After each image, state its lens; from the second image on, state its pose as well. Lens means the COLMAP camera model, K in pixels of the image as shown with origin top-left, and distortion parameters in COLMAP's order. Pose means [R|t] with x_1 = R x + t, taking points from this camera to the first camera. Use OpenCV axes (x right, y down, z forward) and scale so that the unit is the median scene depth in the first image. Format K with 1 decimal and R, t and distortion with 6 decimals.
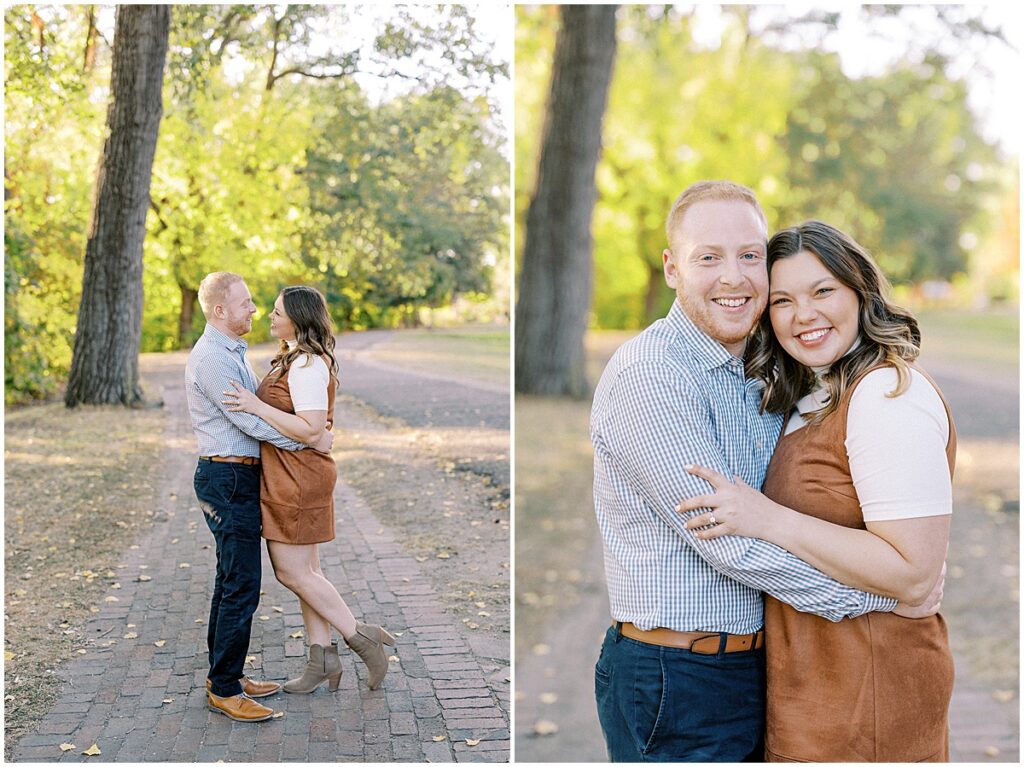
lens RADIAL K [[2313.2, 0, 512.0], [0, 2313.2, 383.5], [0, 0, 1]] dist [-0.050551, 0.188412]
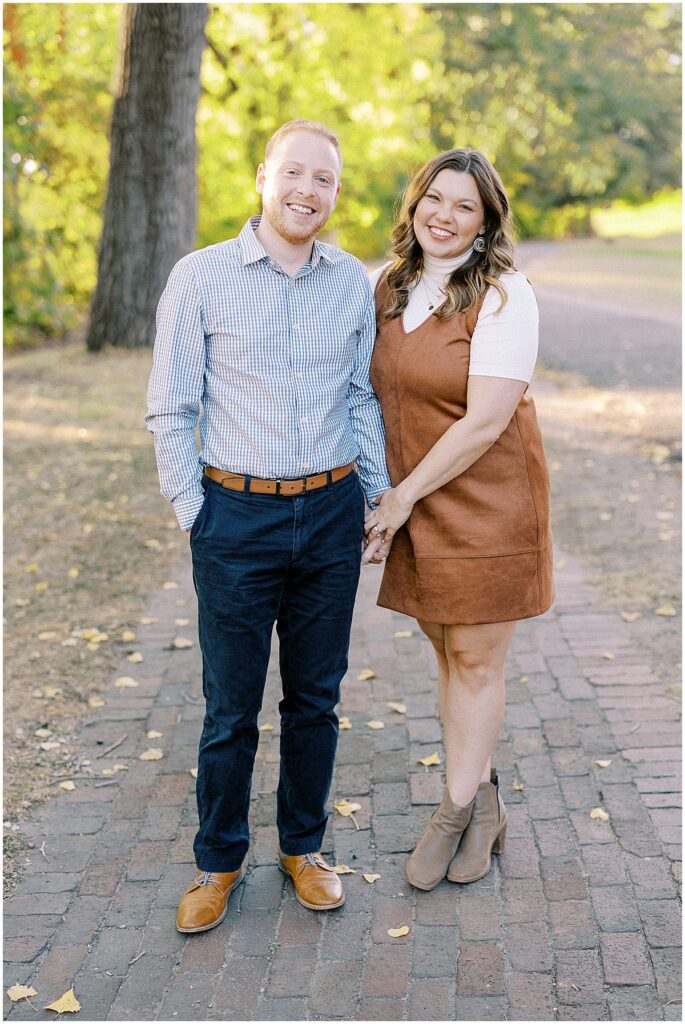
lens RADIAL K [[1698.4, 0, 342.5], [0, 1698.4, 512.0], [0, 0, 1]] dist [0.010131, -0.023665]
pose [[0.992772, 0.024775, -0.117428, -0.058234], [-0.009299, 0.991398, 0.130548, -0.009053], [0.119653, -0.128513, 0.984463, 0.510524]]
